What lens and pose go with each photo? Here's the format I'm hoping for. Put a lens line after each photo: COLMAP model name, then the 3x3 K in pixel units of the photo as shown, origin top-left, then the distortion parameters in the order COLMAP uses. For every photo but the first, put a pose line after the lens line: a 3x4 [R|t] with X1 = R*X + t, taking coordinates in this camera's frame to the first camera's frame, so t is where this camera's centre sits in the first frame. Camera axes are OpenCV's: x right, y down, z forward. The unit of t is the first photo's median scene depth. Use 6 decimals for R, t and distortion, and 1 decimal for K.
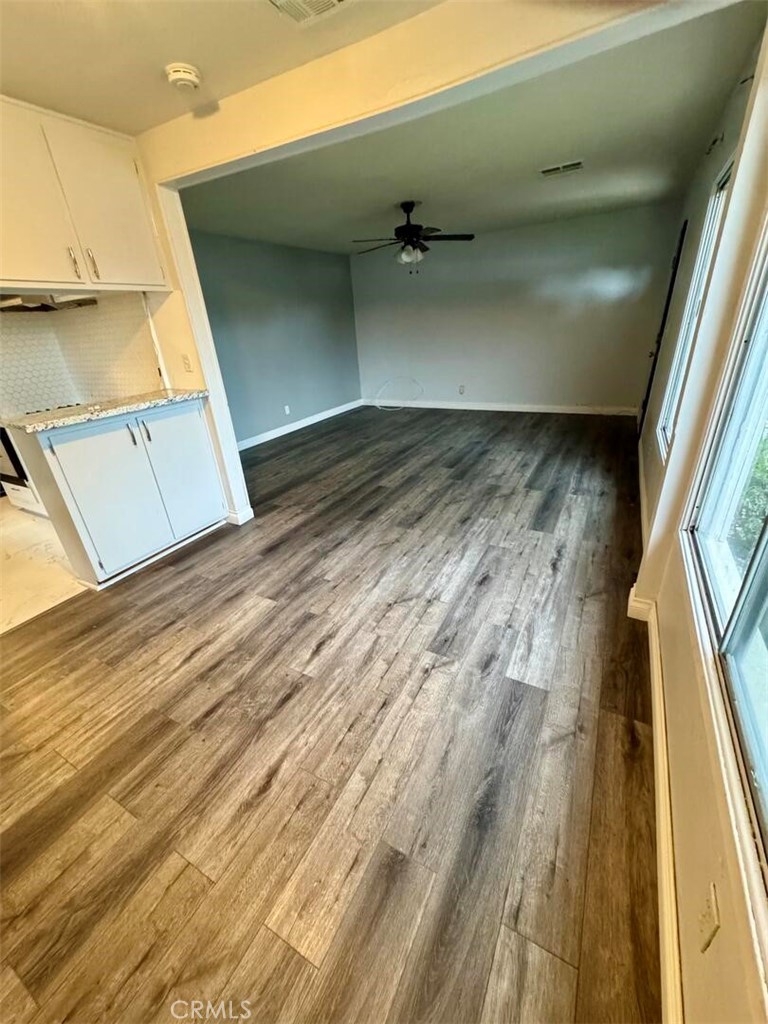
lens RADIAL K [[407.2, 0, 385.3], [0, 407.2, 513.9], [0, 0, 1]] dist [-0.002051, 0.000091]
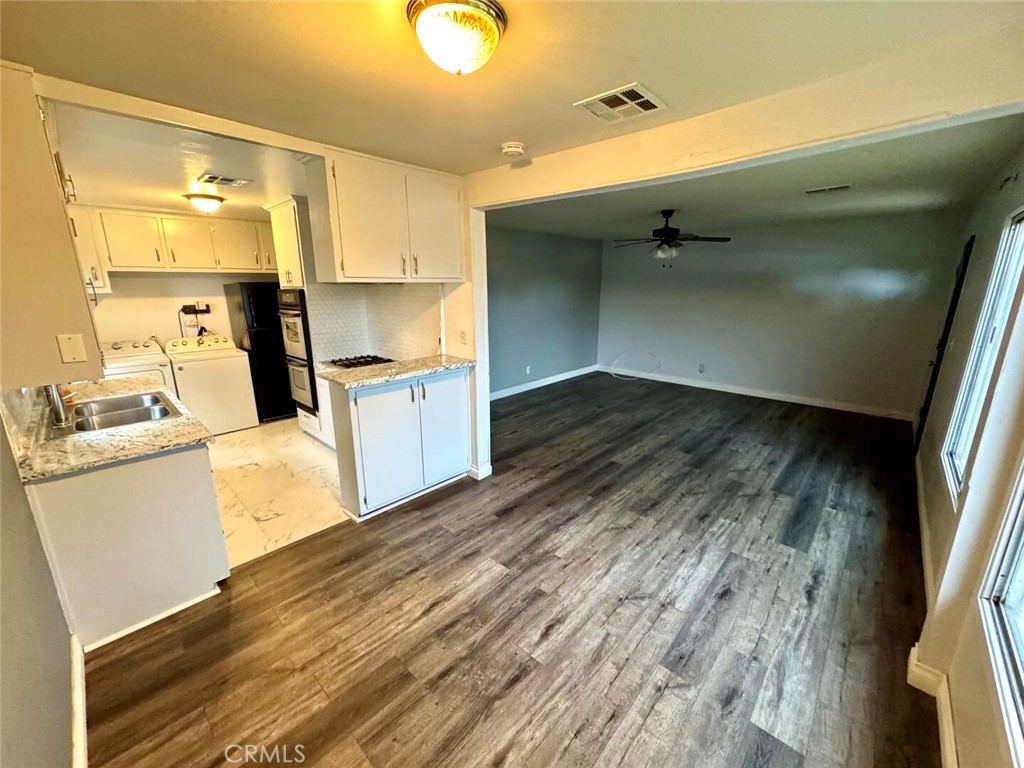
lens RADIAL K [[407.2, 0, 513.7], [0, 407.2, 383.8], [0, 0, 1]] dist [-0.002051, 0.000091]
pose [[0.966464, 0.119444, -0.227335, -0.072768], [-0.161042, 0.971448, -0.174227, -0.065894], [0.200033, 0.204994, 0.958104, -0.095484]]
